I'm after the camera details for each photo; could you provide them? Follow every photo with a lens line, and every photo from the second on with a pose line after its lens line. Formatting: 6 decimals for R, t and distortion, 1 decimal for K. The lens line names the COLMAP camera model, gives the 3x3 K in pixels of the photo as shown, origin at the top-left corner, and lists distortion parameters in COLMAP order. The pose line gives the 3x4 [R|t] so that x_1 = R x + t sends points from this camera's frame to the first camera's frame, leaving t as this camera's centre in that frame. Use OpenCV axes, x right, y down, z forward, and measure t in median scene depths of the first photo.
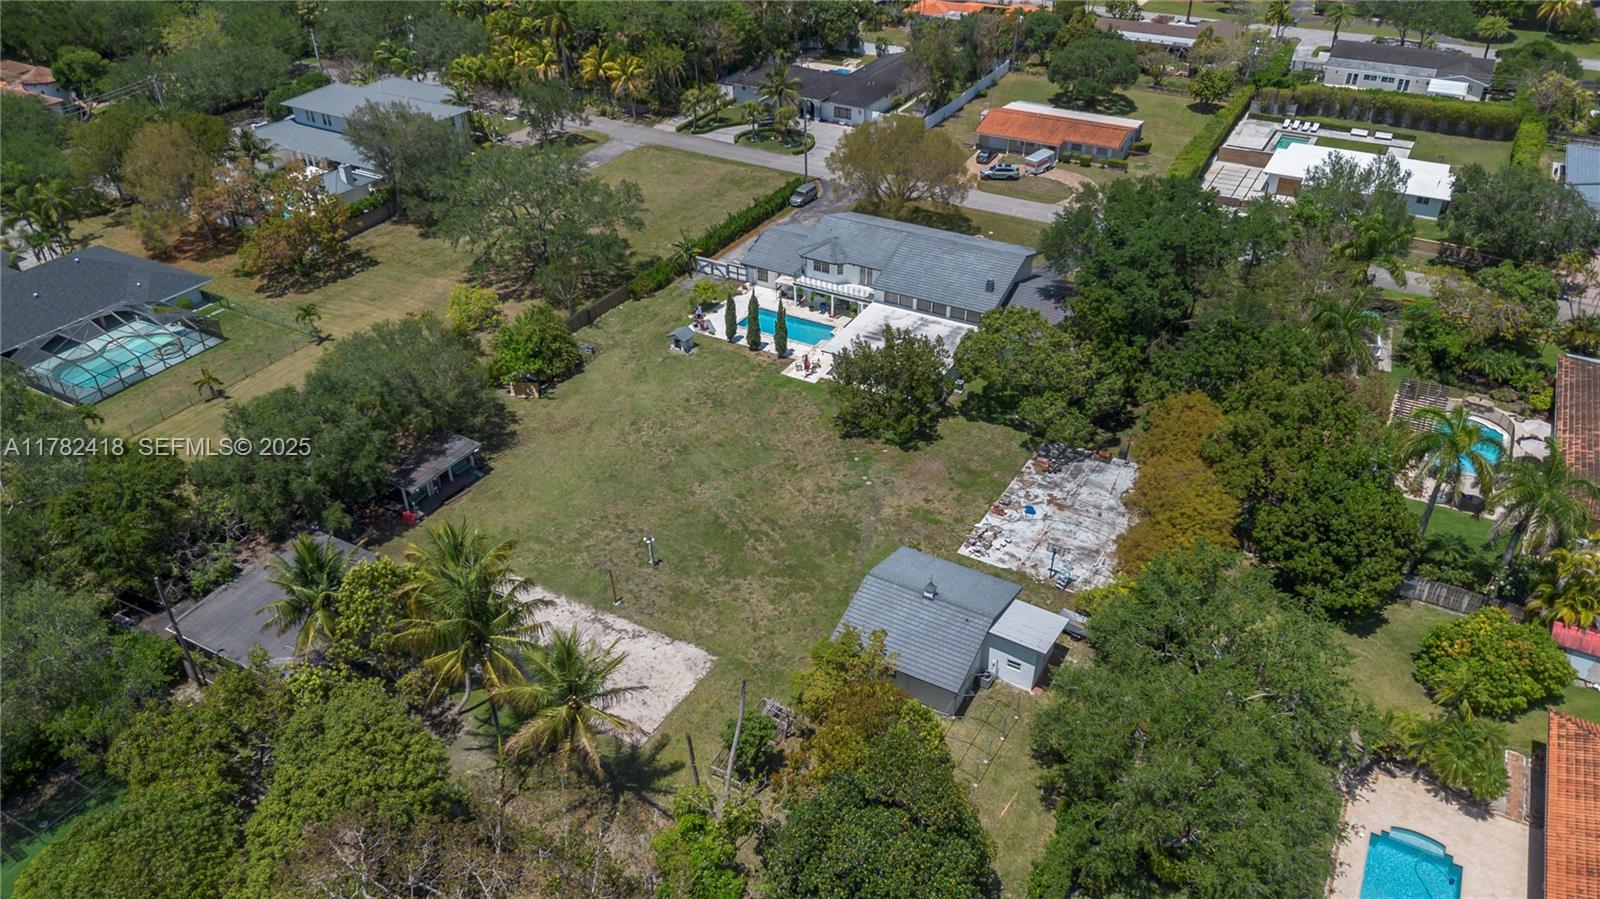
lens RADIAL K [[1126.3, 0, 799.1], [0, 1126.3, 444.5], [0, 0, 1]] dist [0.068390, -0.066336]
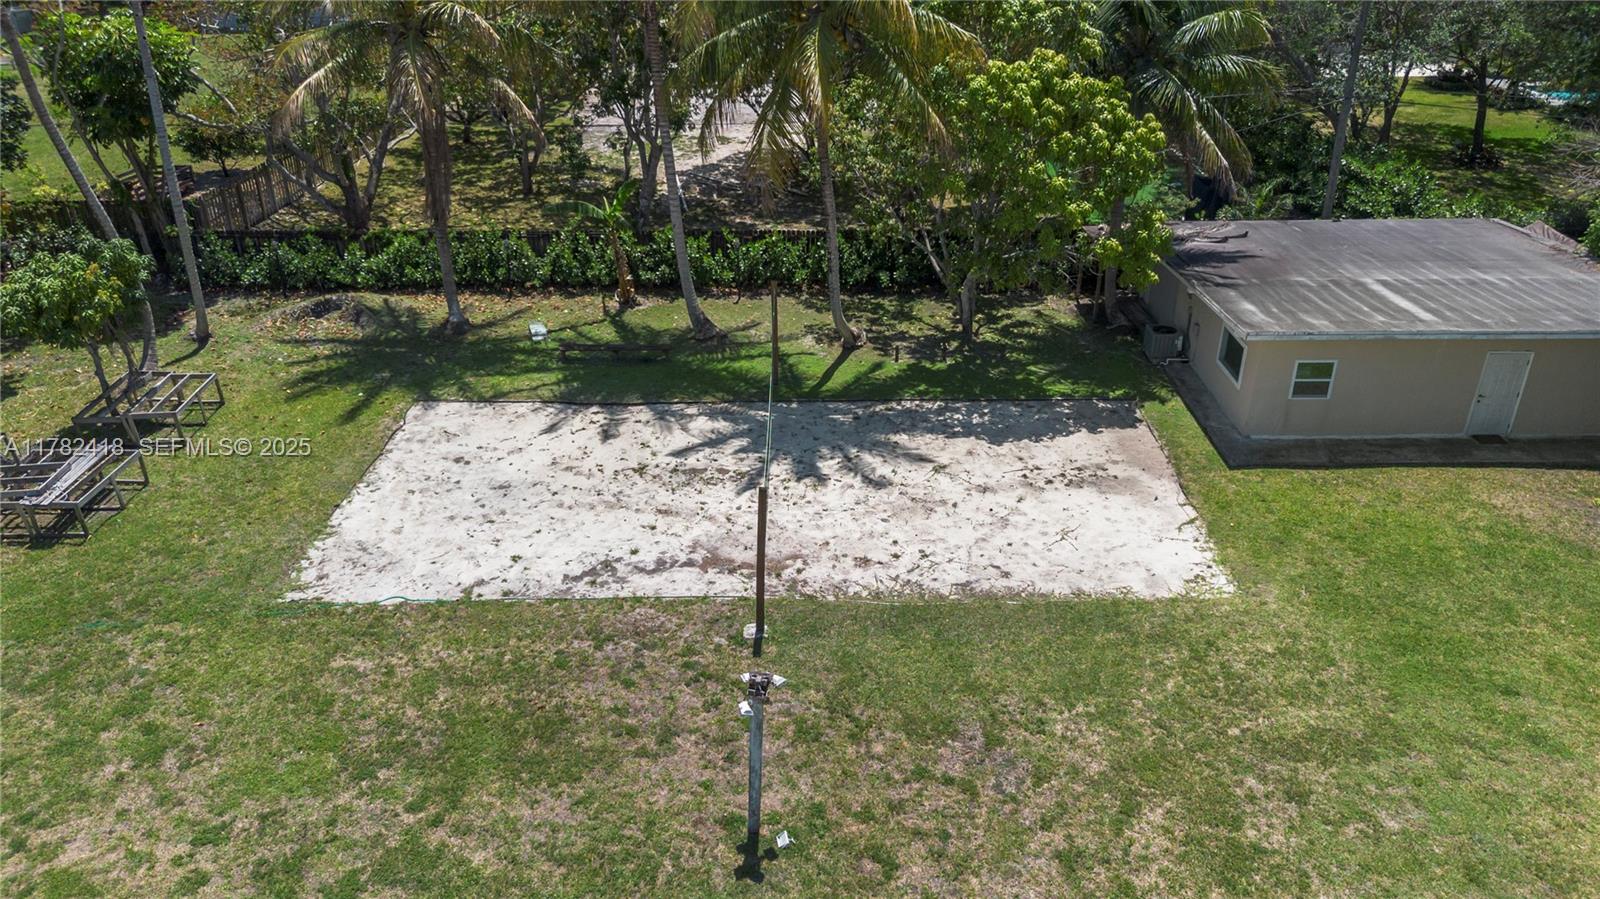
lens RADIAL K [[1126.3, 0, 799.1], [0, 1126.3, 444.5], [0, 0, 1]] dist [0.068390, -0.066336]
pose [[-0.875567, 0.230523, -0.424549, -0.051548], [-0.255888, 0.524099, 0.812307, -0.072734], [0.409761, 0.819866, -0.399895, 0.799501]]
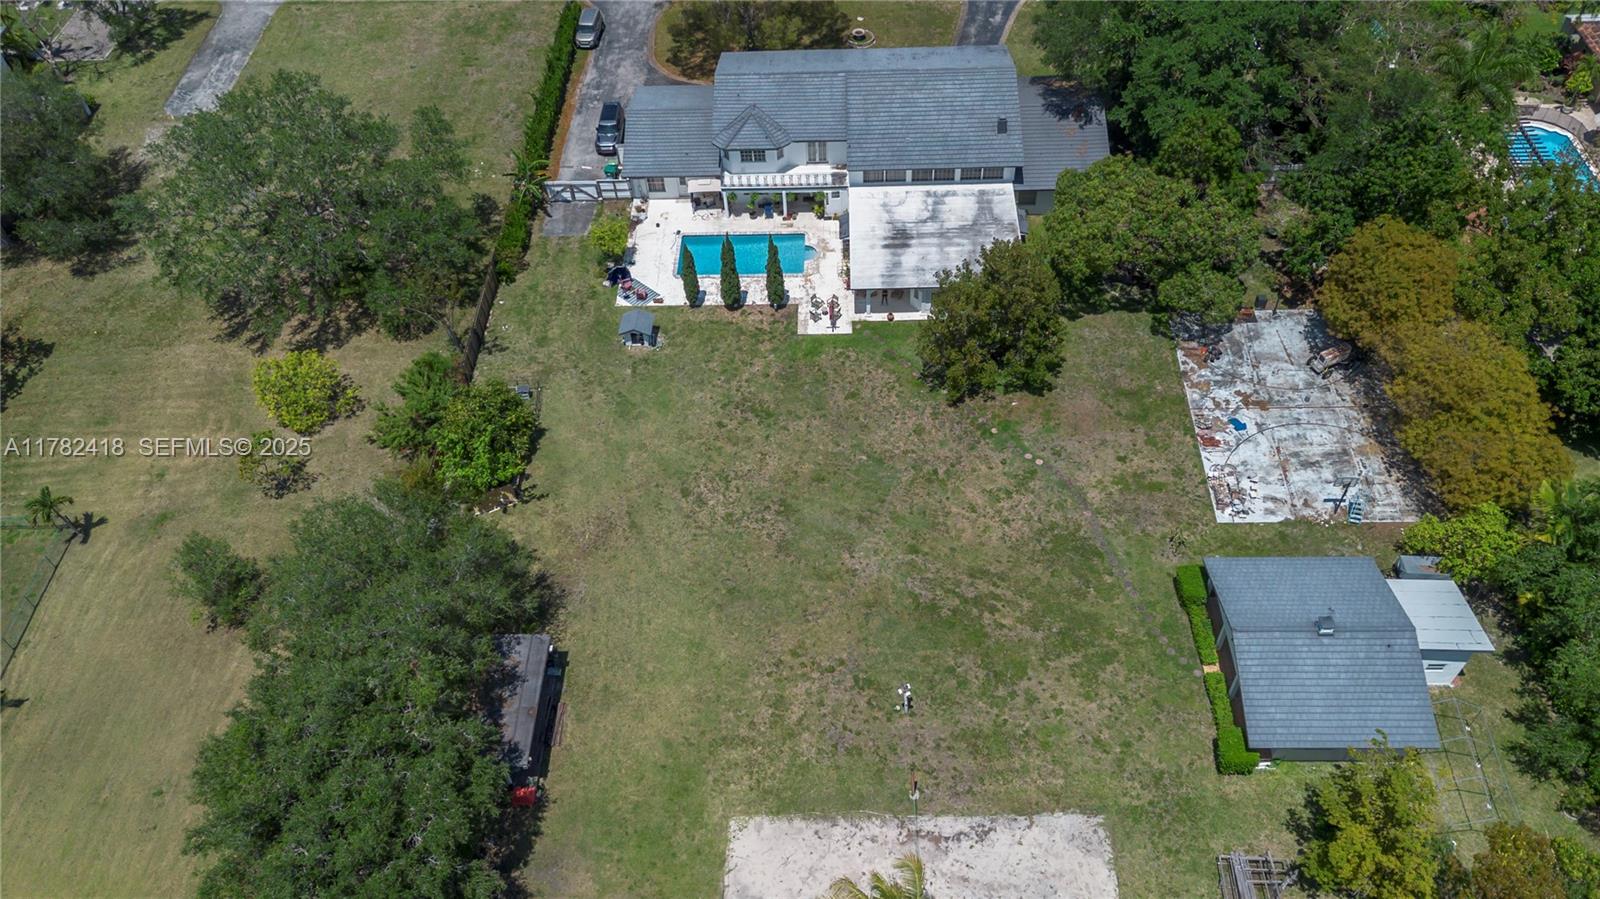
lens RADIAL K [[1207.4, 0, 795.7], [0, 1207.4, 452.5], [0, 0, 1]] dist [0.046384, -0.002503]
pose [[0.878534, -0.378998, 0.290755, -0.273954], [0.291077, 0.907368, 0.303244, -0.230310], [-0.378751, -0.181778, 0.907472, 0.278490]]
